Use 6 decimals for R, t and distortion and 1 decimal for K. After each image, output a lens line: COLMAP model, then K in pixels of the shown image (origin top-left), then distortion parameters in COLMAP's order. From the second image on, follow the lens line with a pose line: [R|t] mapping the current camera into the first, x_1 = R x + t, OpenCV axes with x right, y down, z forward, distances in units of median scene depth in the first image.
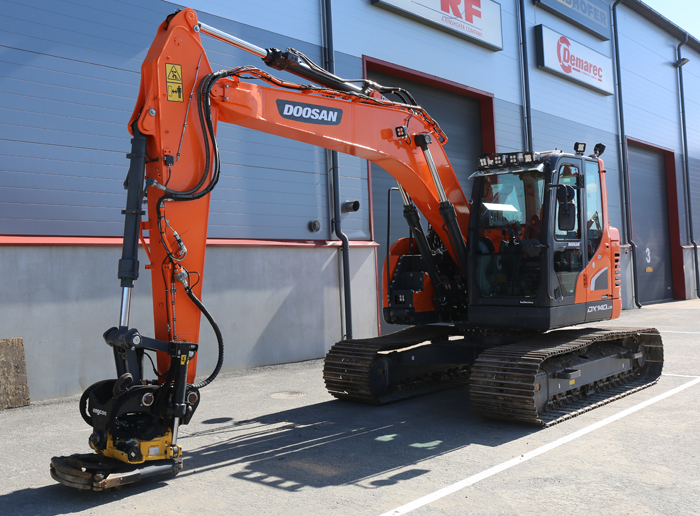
lens RADIAL K [[761.1, 0, 319.3], [0, 761.1, 245.3], [0, 0, 1]] dist [-0.041701, 0.000000]
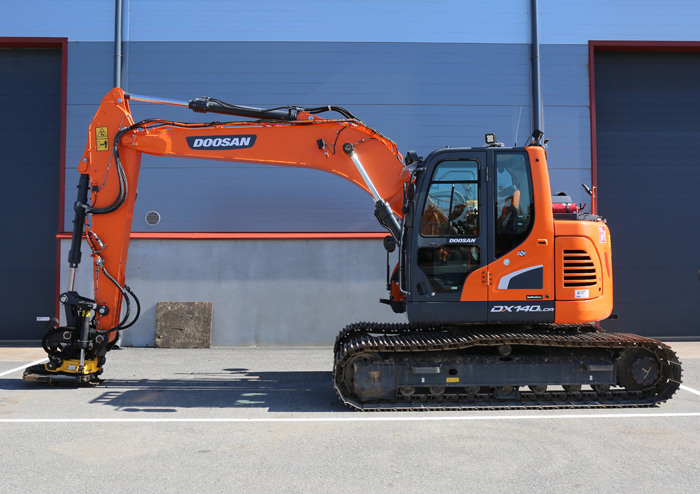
lens RADIAL K [[731.5, 0, 351.3], [0, 731.5, 239.3], [0, 0, 1]] dist [-0.035160, 0.000000]
pose [[0.687364, 0.002012, -0.726310, 1.170297], [0.005643, 0.999951, 0.008111, -0.014086], [0.726291, -0.009674, 0.687319, 0.310692]]
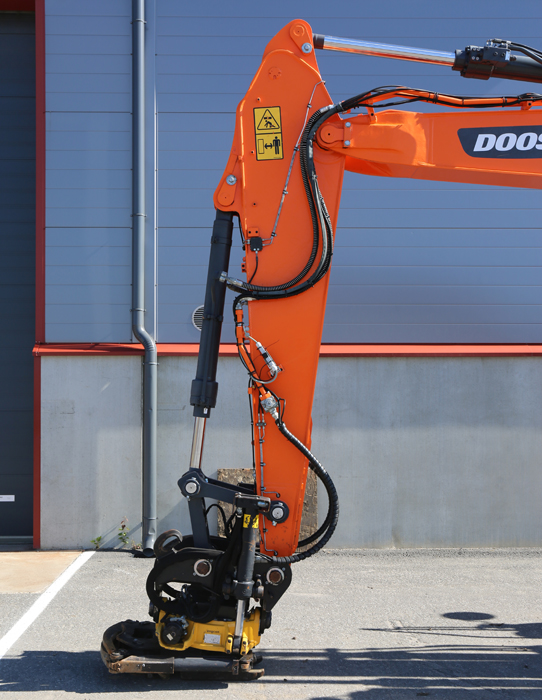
lens RADIAL K [[951.1, 0, 260.8], [0, 951.1, 380.6], [0, 0, 1]] dist [0.012613, 0.000000]
pose [[0.695400, 0.019323, -0.718363, 0.418769], [0.005739, 0.999457, 0.032440, -0.010255], [0.718600, -0.026681, 0.694911, 0.339531]]
